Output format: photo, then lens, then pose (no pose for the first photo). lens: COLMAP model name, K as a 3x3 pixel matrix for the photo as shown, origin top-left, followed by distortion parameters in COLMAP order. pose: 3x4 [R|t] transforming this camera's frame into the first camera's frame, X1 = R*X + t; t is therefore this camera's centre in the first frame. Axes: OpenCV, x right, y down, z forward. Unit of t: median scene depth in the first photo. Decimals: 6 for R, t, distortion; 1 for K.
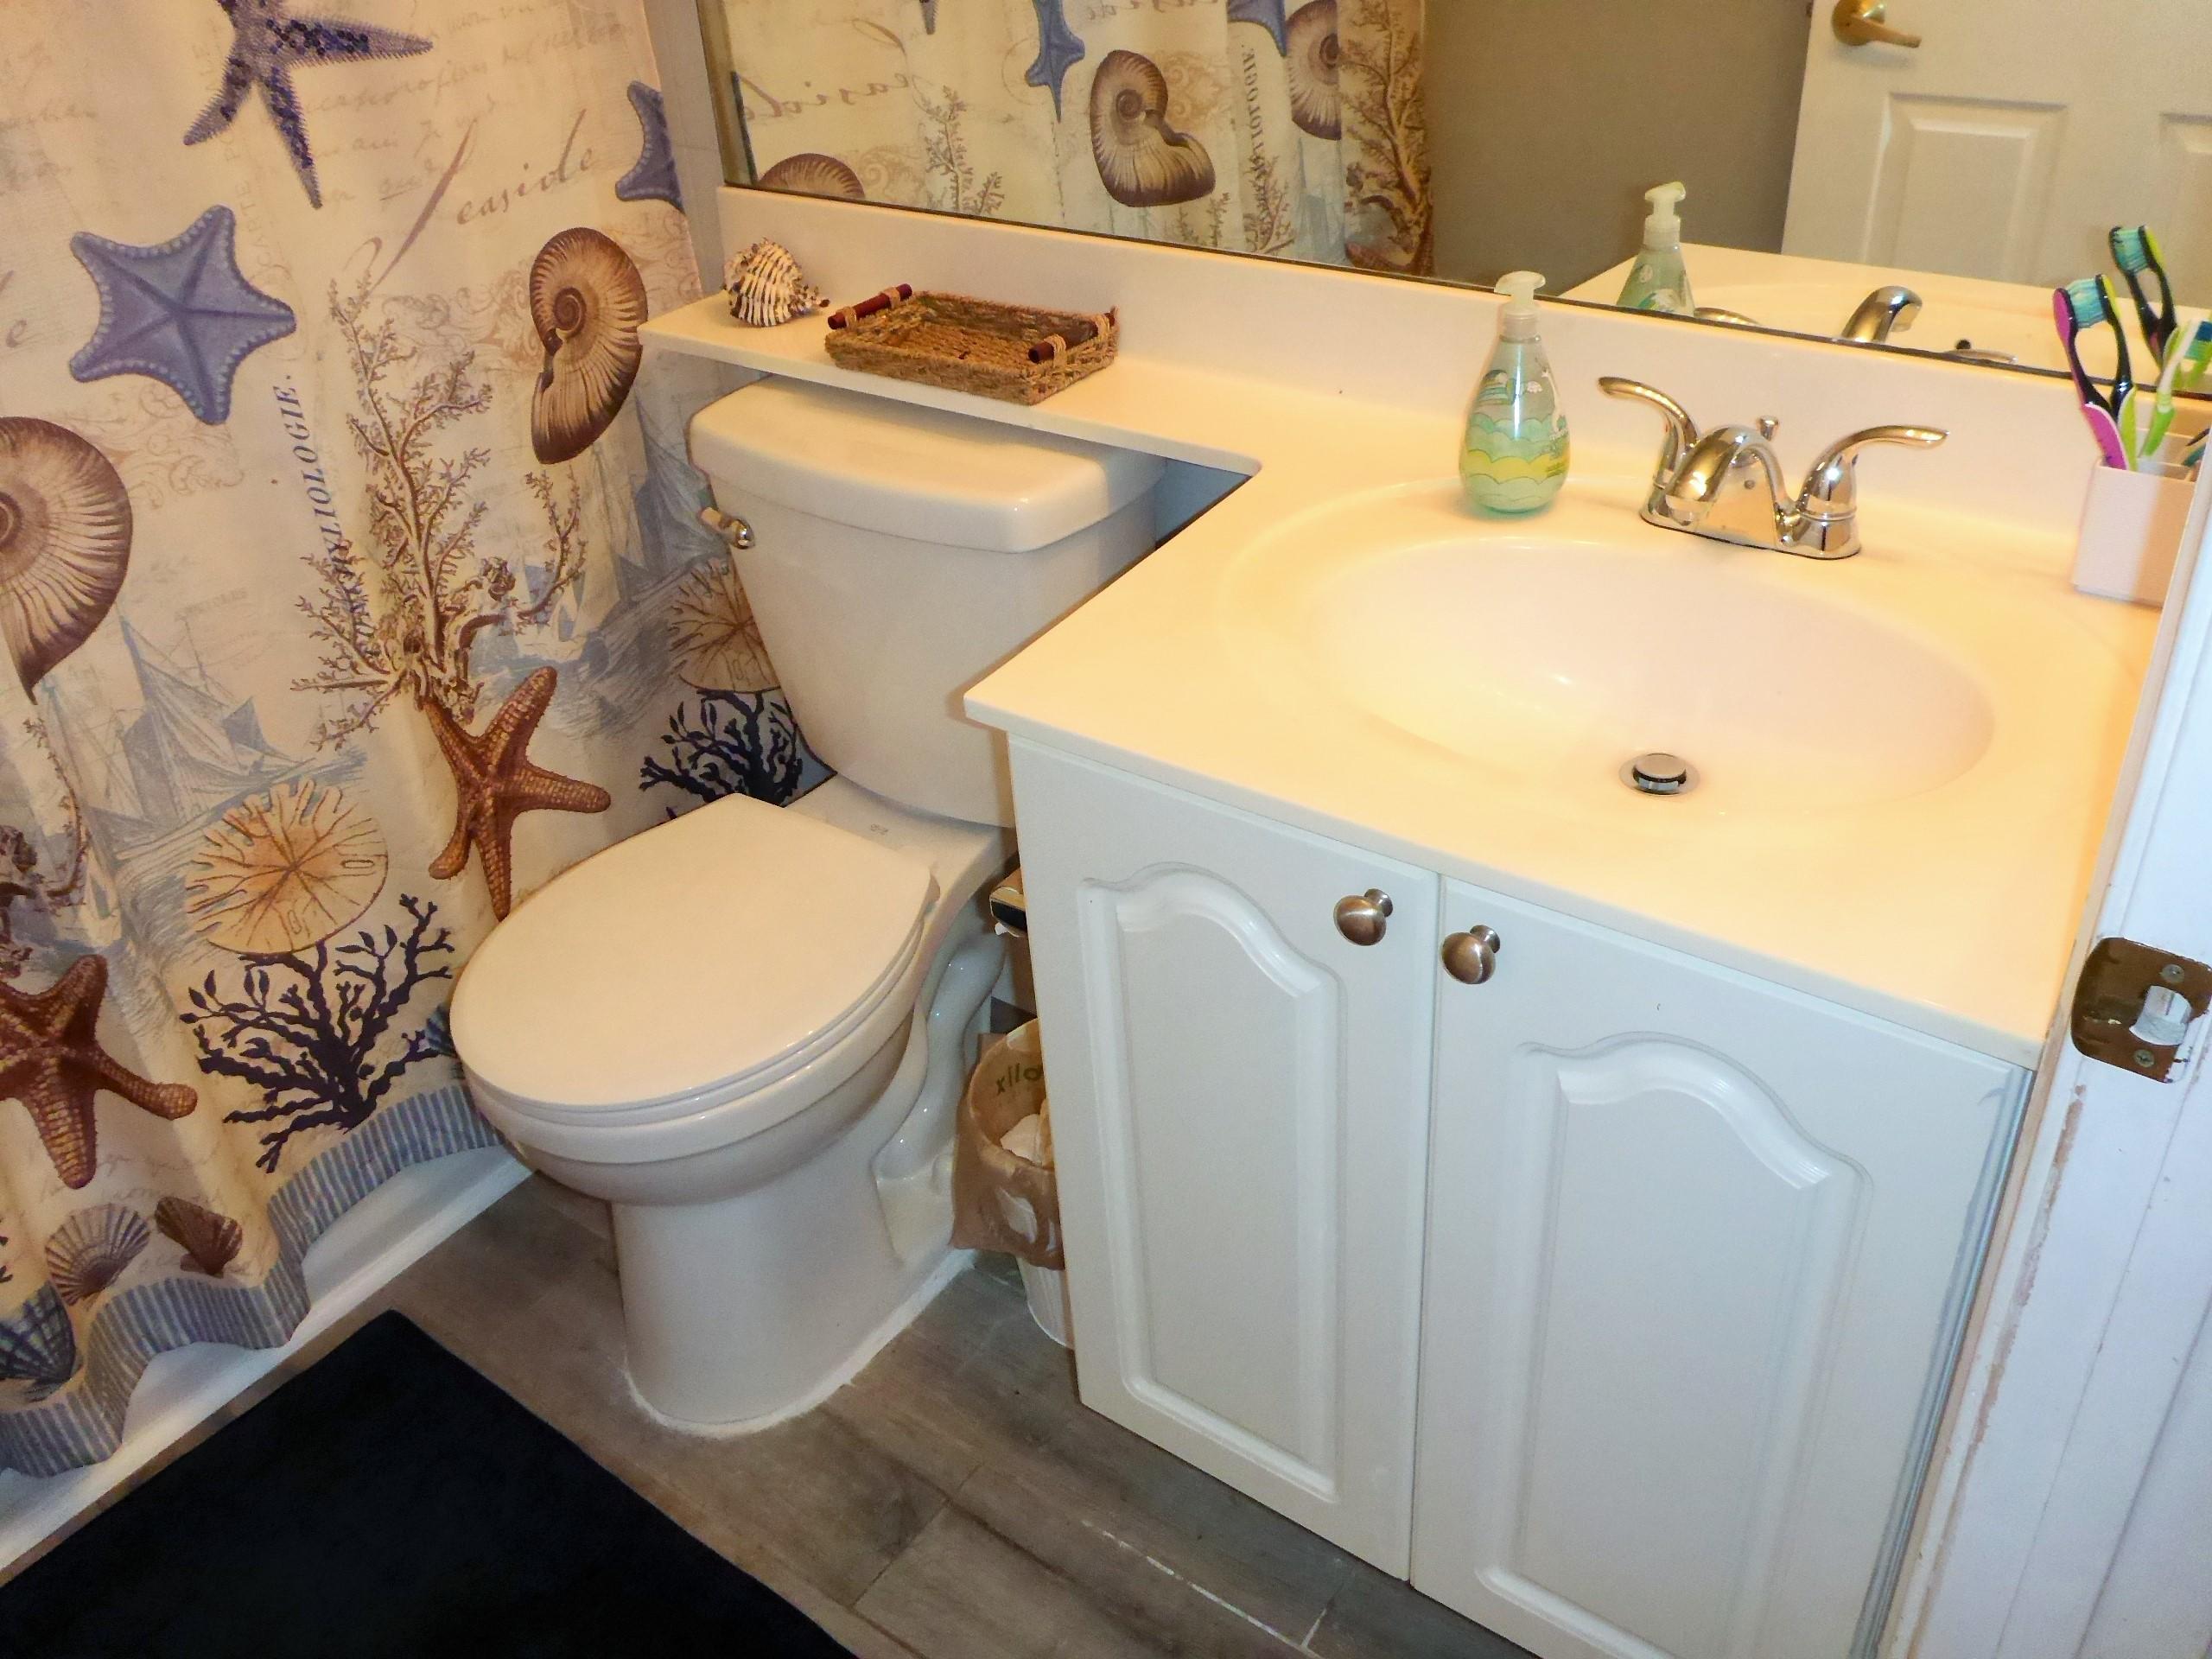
lens RADIAL K [[1858.0, 0, 1120.2], [0, 1858.0, 832.2], [0, 0, 1]] dist [-0.042637, 0.007651]
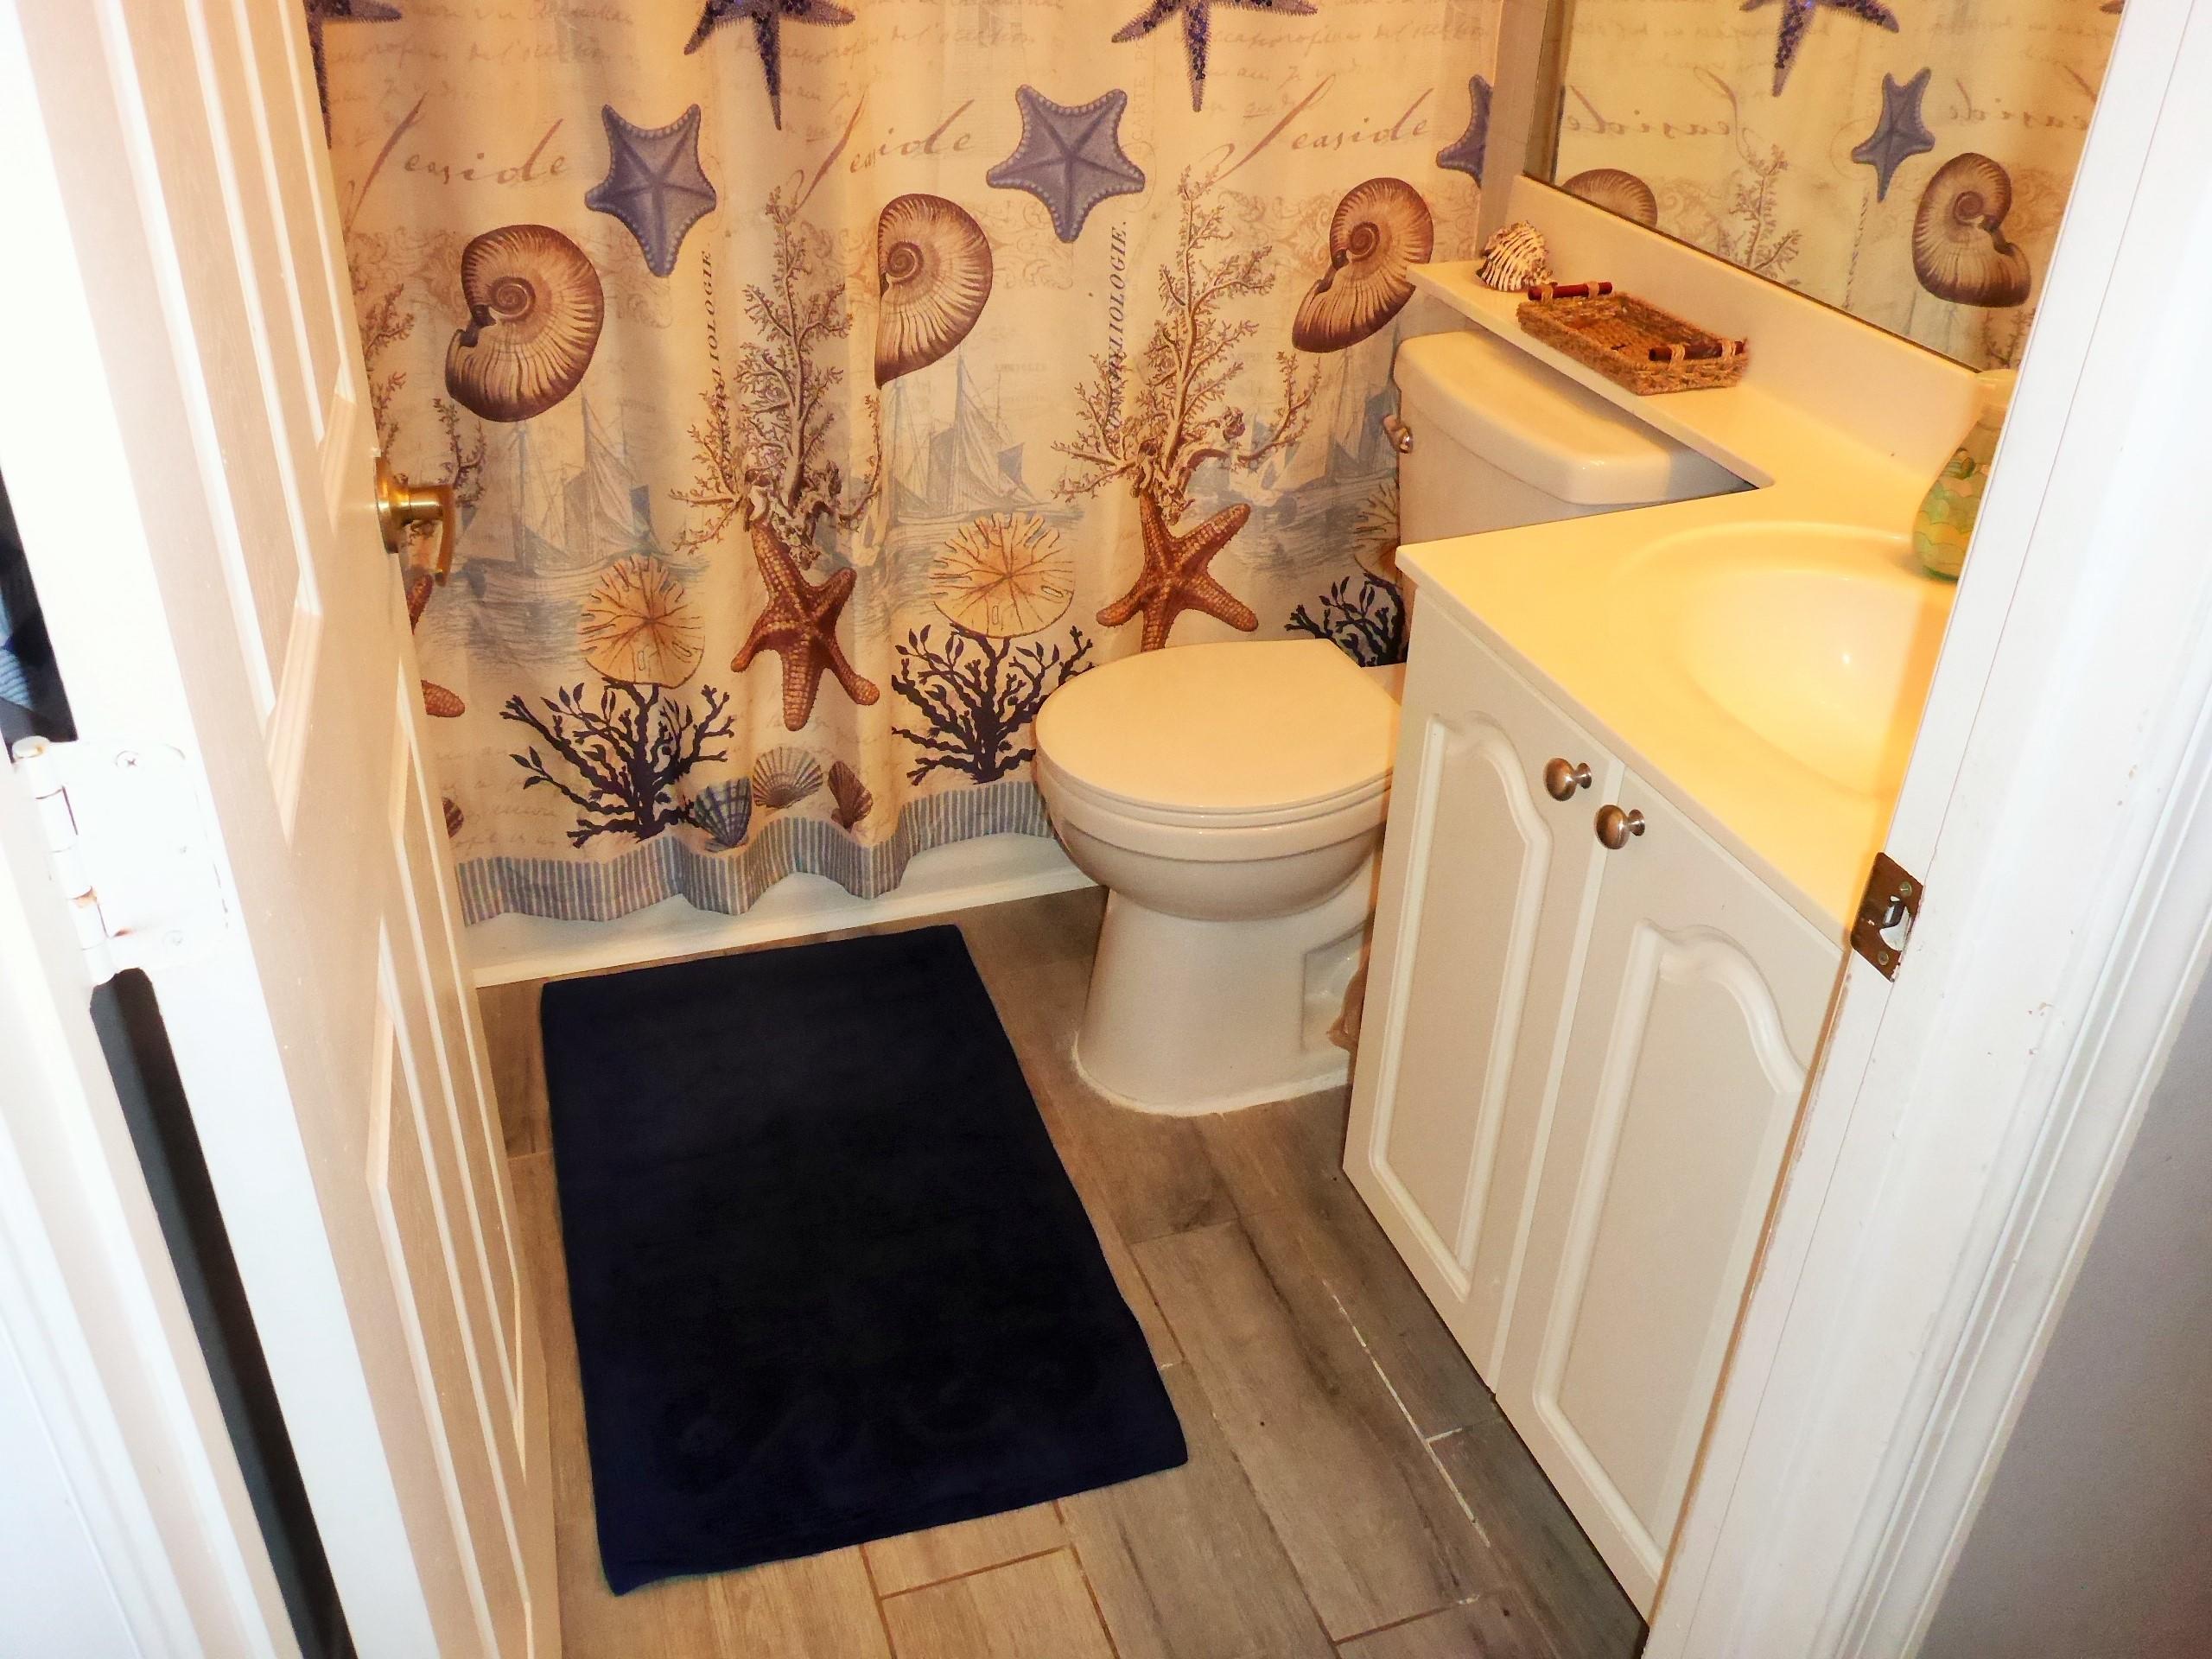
lens RADIAL K [[1865.5, 0, 1100.6], [0, 1865.5, 821.4], [0, 0, 1]] dist [-0.038935, 0.014553]
pose [[0.820163, 0.369426, -0.436871, 0.260859], [-0.378030, 0.923077, 0.070873, 0.061416], [0.429448, 0.107023, 0.896728, -0.168236]]
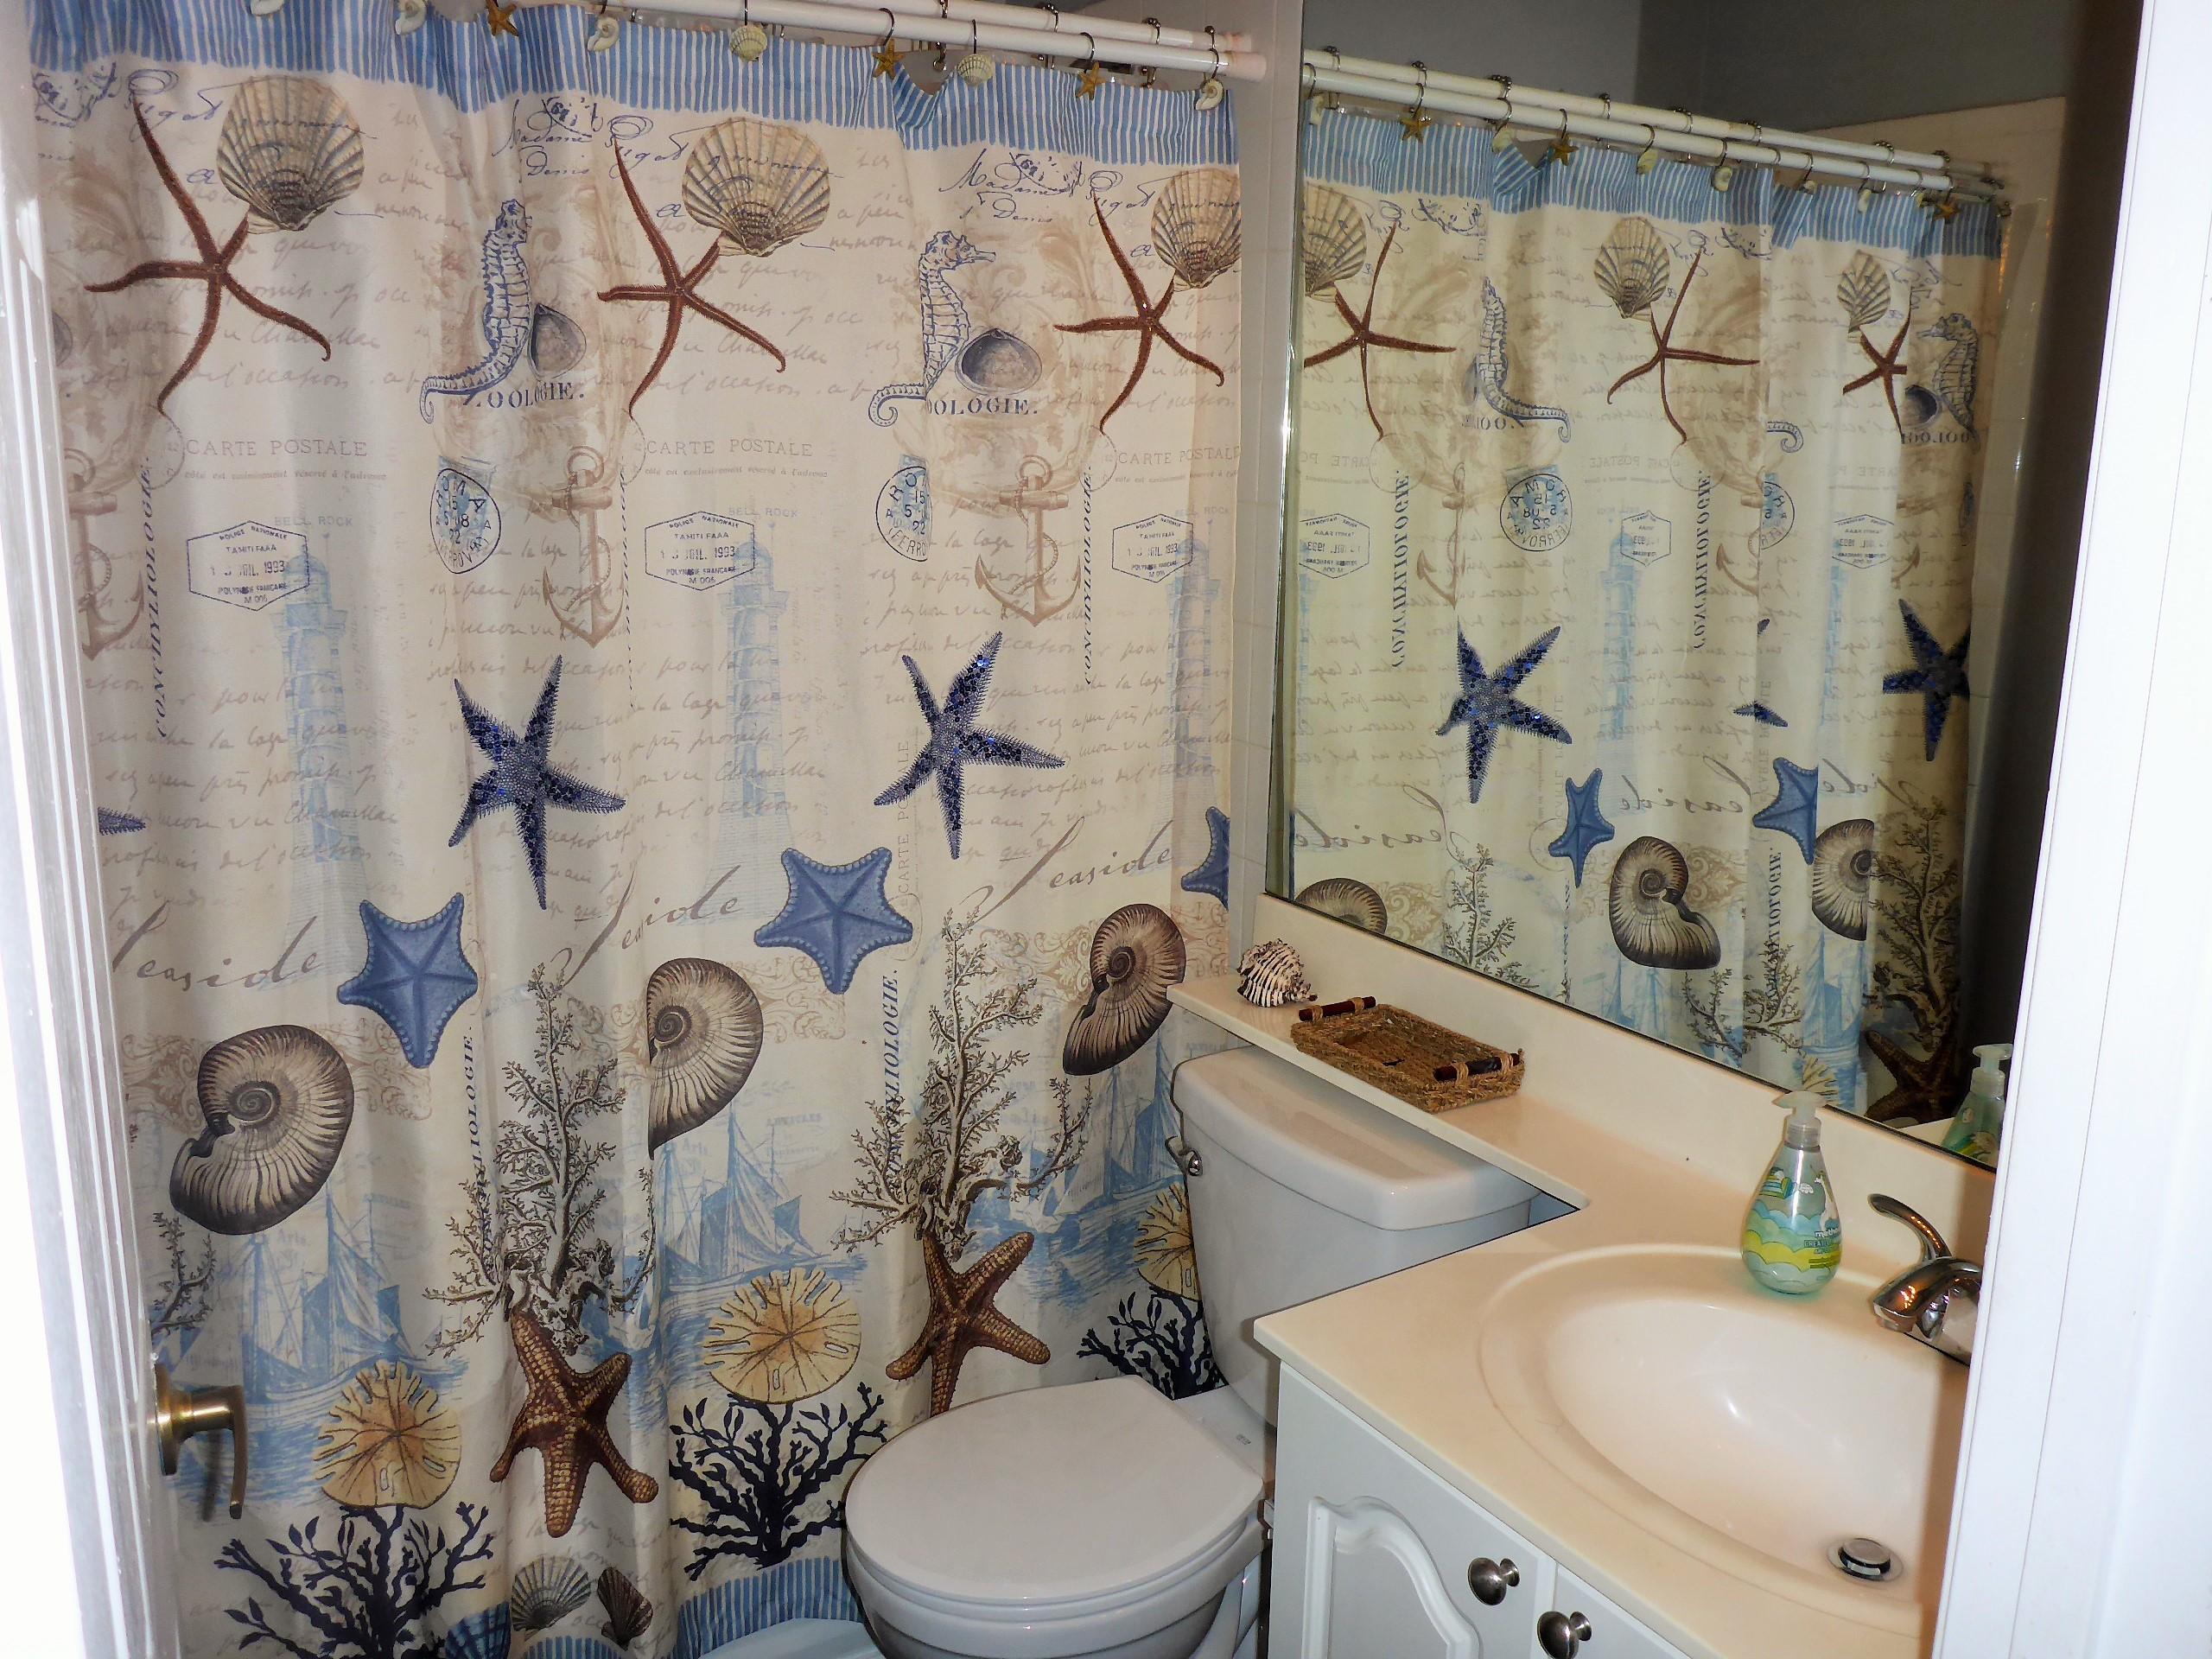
lens RADIAL K [[1865.5, 0, 1100.6], [0, 1865.5, 821.4], [0, 0, 1]] dist [-0.038935, 0.014553]
pose [[0.914849, 0.159664, -0.370888, 0.158232], [-0.279207, 0.913671, -0.295378, 0.013552], [0.291709, 0.373782, 0.880451, -0.185035]]
